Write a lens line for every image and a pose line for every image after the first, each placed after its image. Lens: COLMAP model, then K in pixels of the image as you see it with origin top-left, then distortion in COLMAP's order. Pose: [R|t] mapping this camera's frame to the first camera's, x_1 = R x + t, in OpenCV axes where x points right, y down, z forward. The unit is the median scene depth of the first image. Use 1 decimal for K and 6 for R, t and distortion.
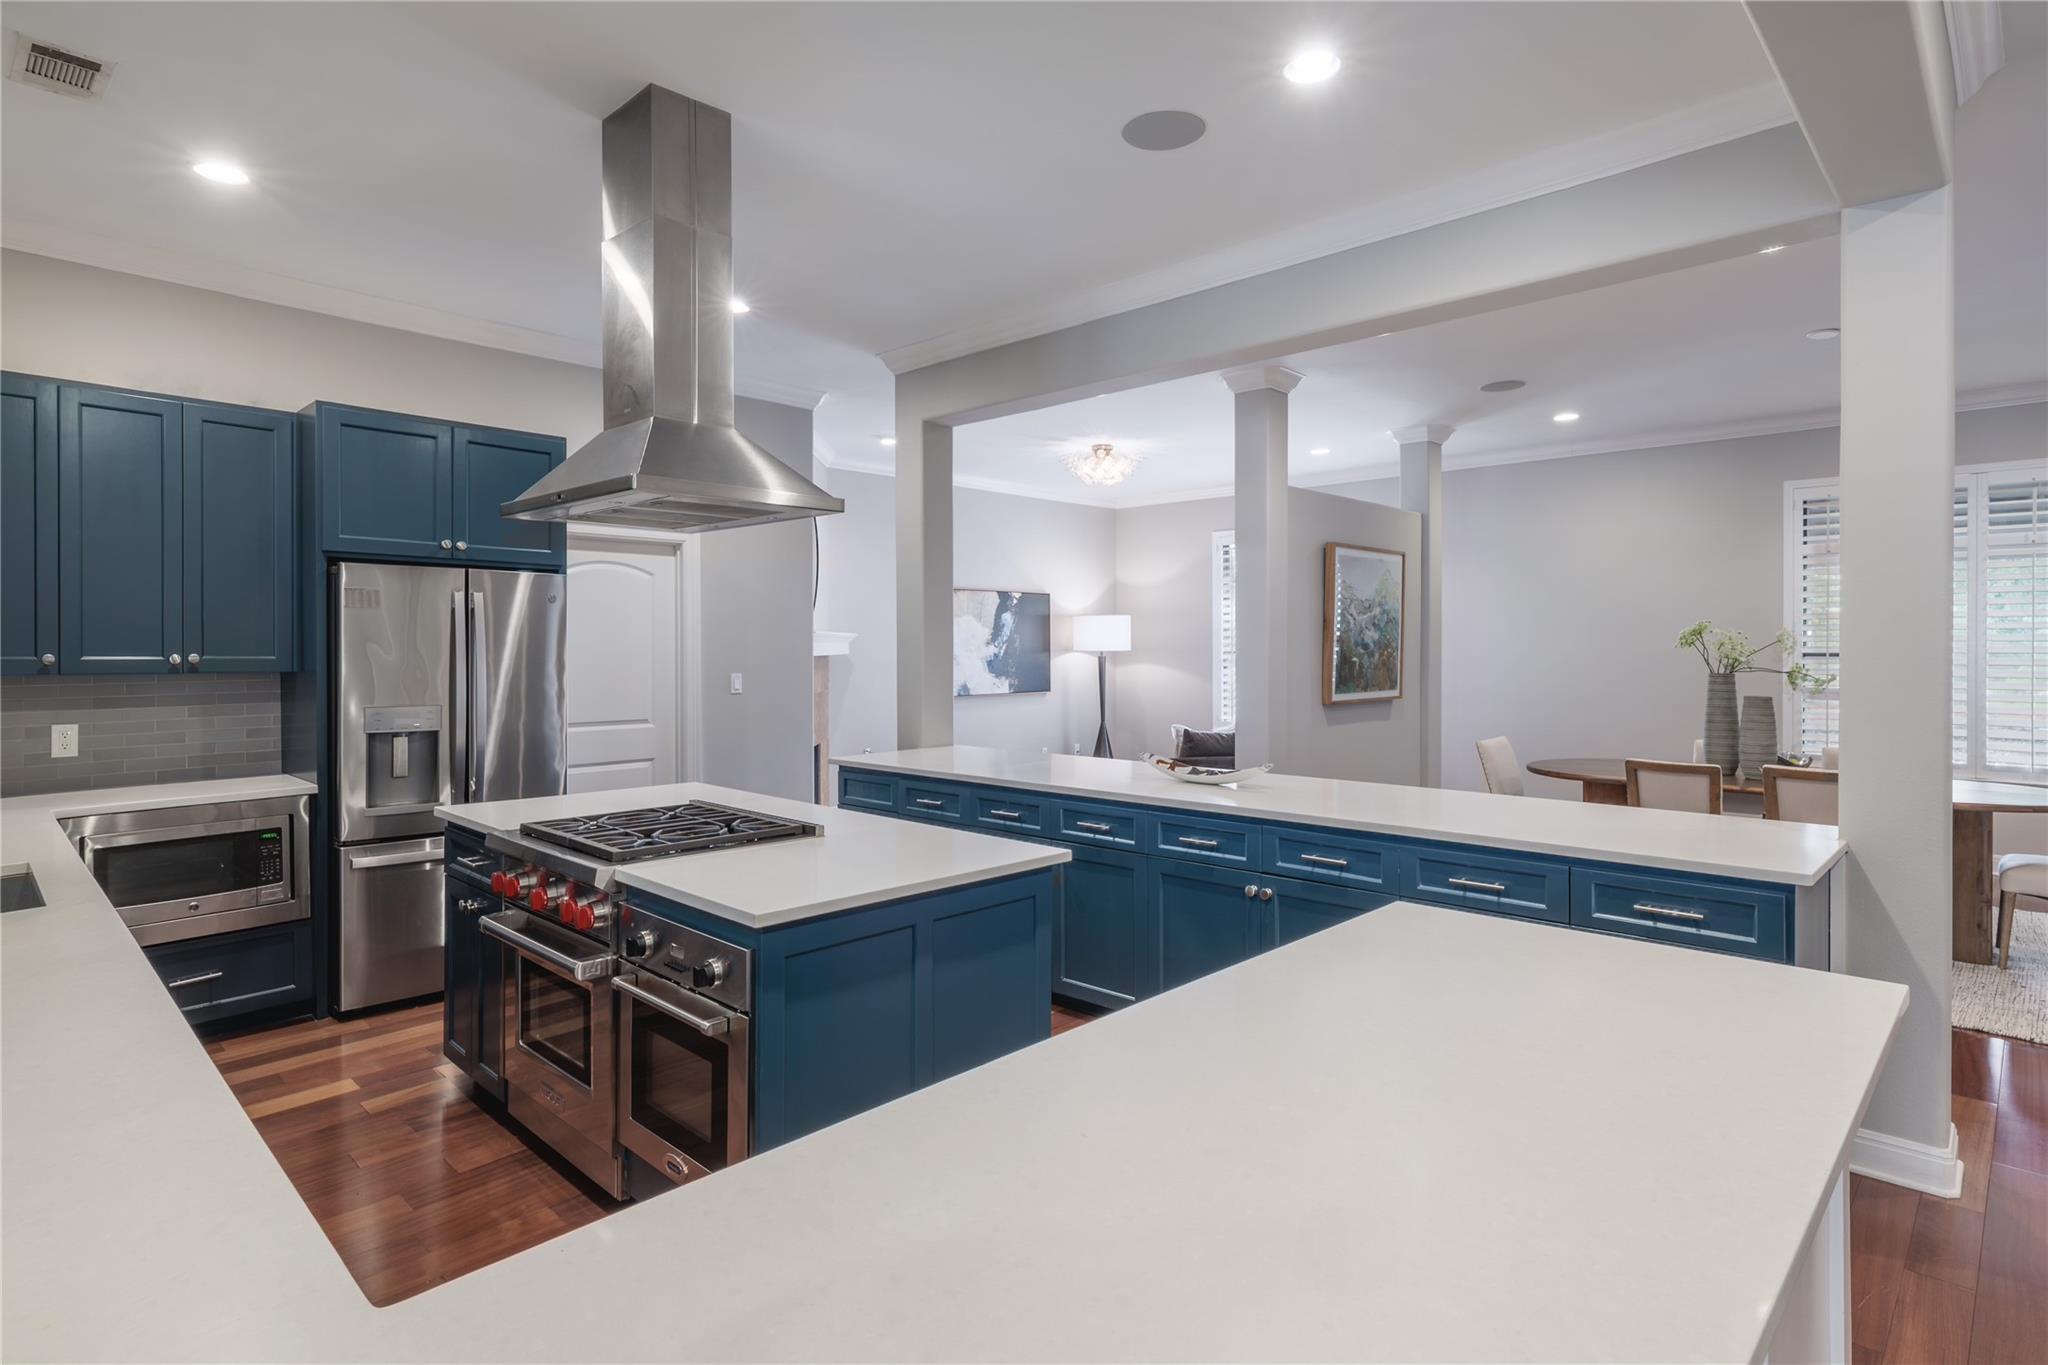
lens RADIAL K [[1030.0, 0, 1029.1], [0, 1030.0, 677.7], [0, 0, 1]] dist [-0.007571, -0.000561]
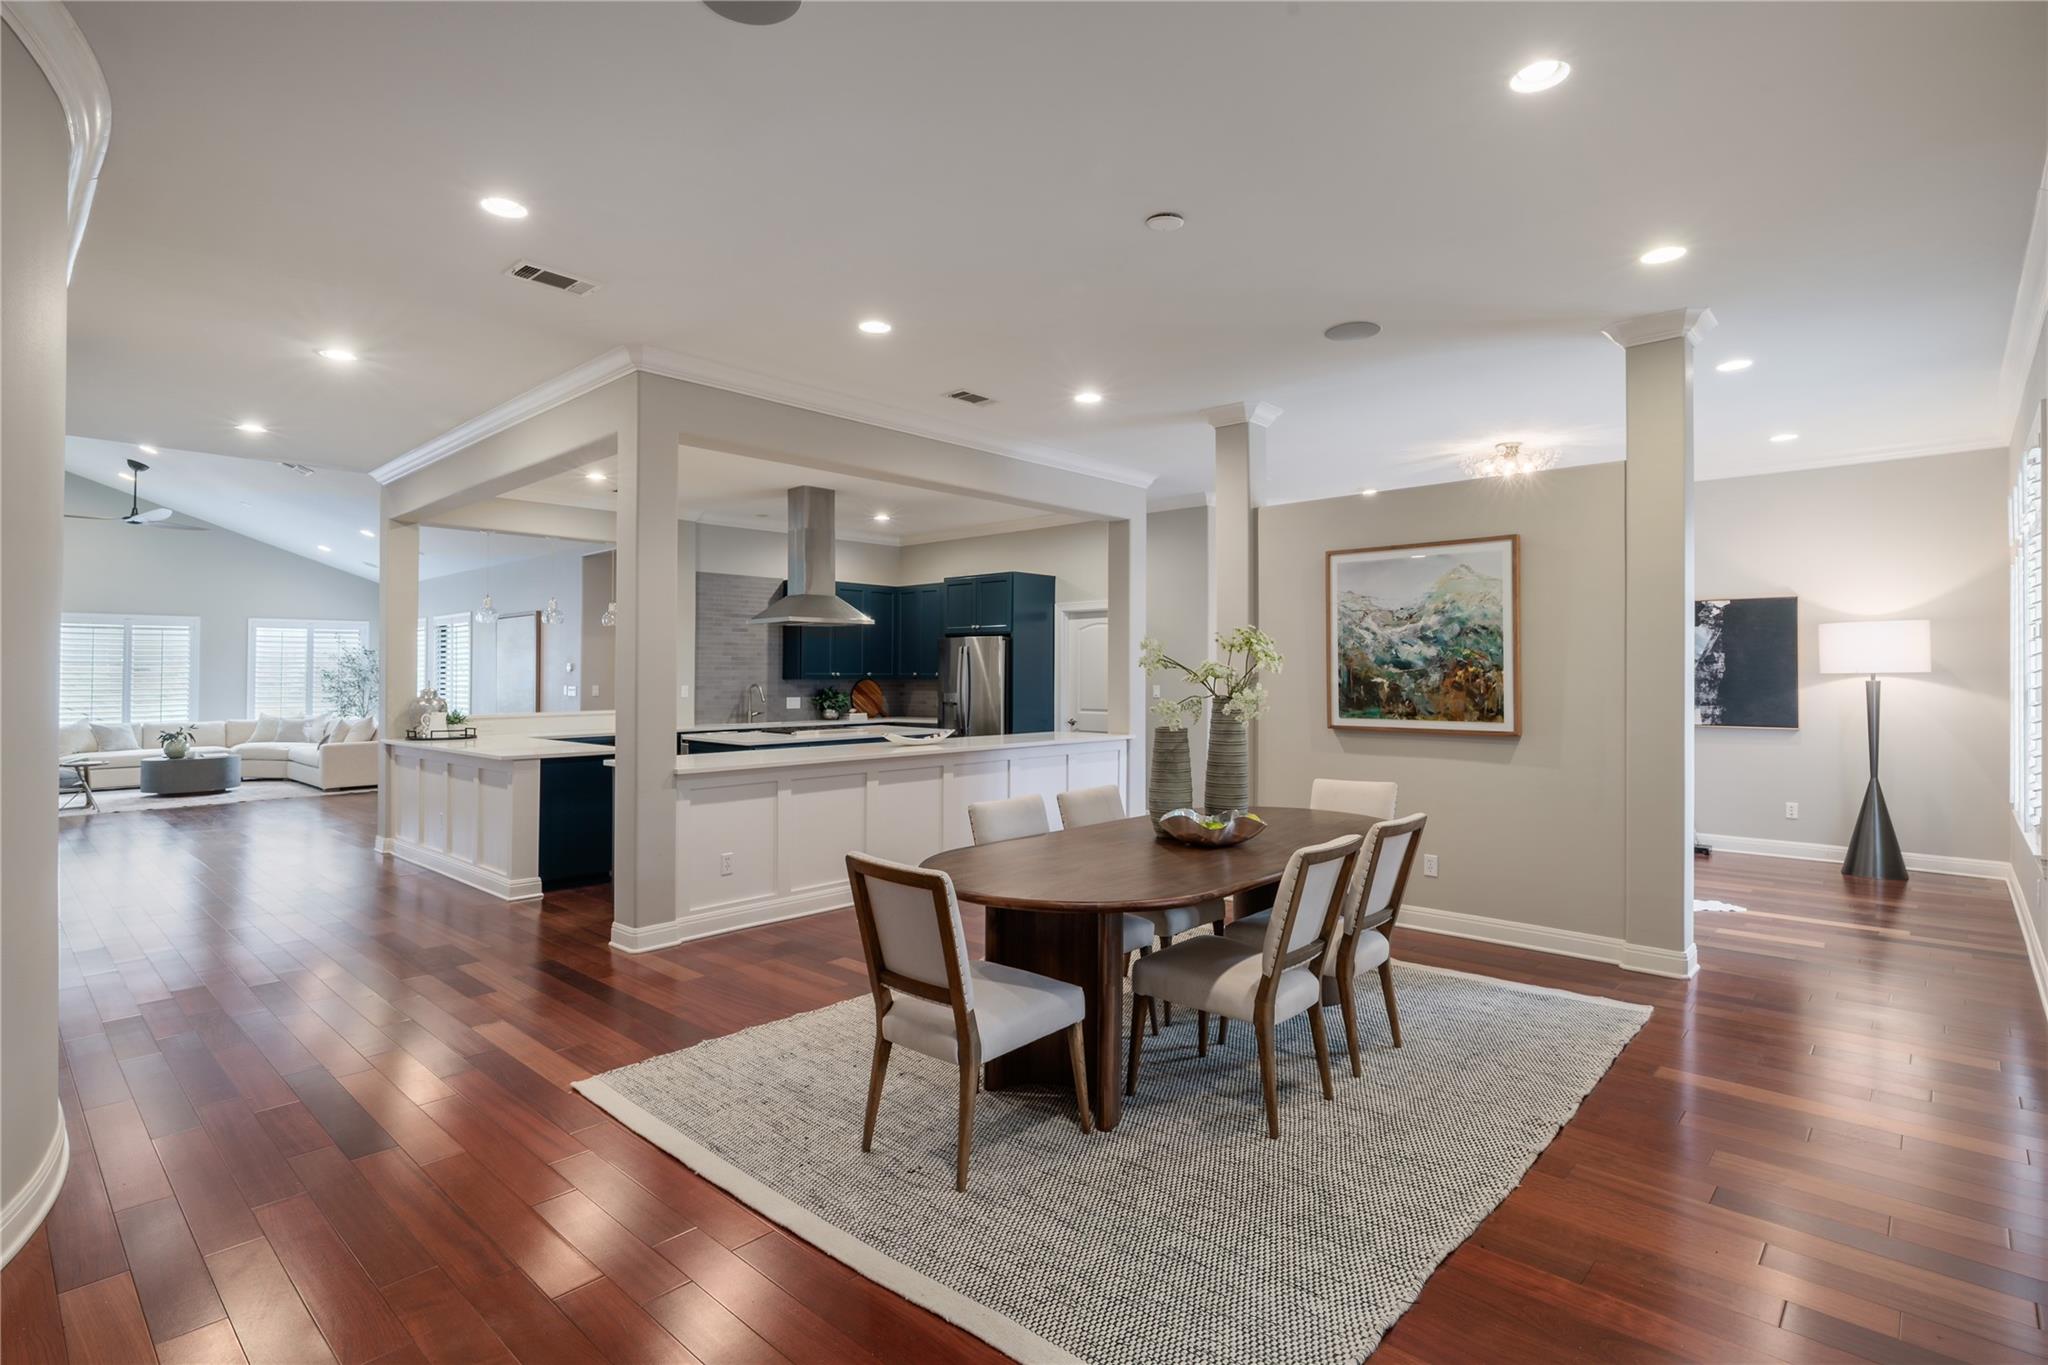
lens RADIAL K [[973.0, 0, 965.0], [0, 973.0, 667.0], [0, 0, 1]] dist [0.001140, -0.001636]
pose [[-0.011647, -0.006239, -0.999913, 1.080011], [-0.028170, 0.999586, -0.005909, -0.013861], [0.999535, 0.028099, -0.011818, 0.637825]]
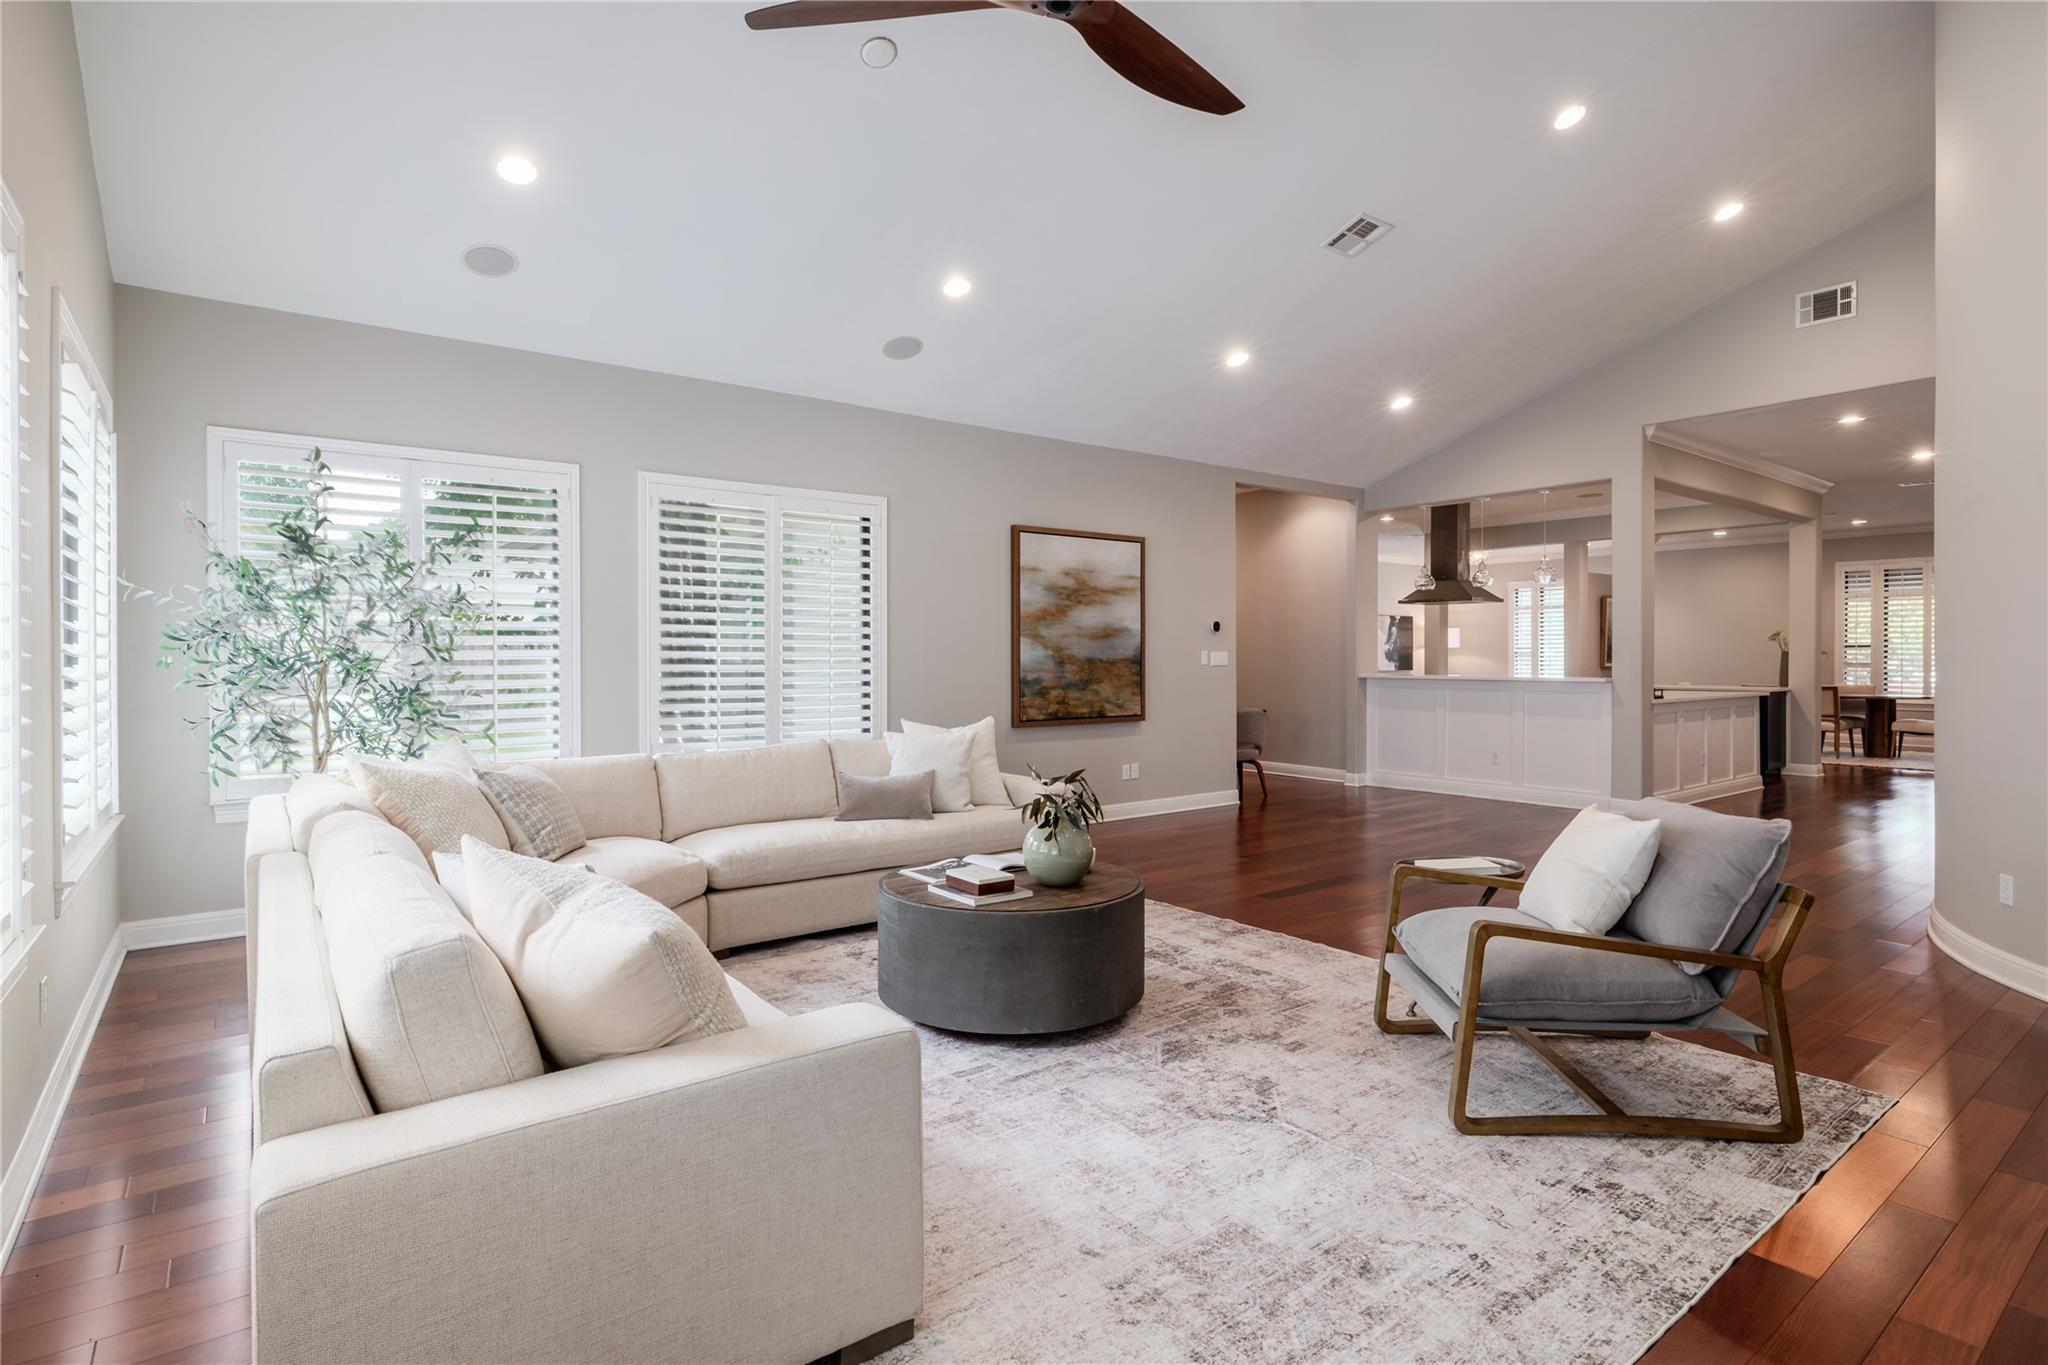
lens RADIAL K [[1030.0, 0, 995.5], [0, 1030.0, 677.0], [0, 0, 1]] dist [-0.007571, -0.000561]
pose [[0.988237, 0.003958, -0.152881, -0.644059], [-0.005576, 0.999933, -0.010161, 0.072724], [0.152831, 0.010894, 0.988192, -1.346622]]
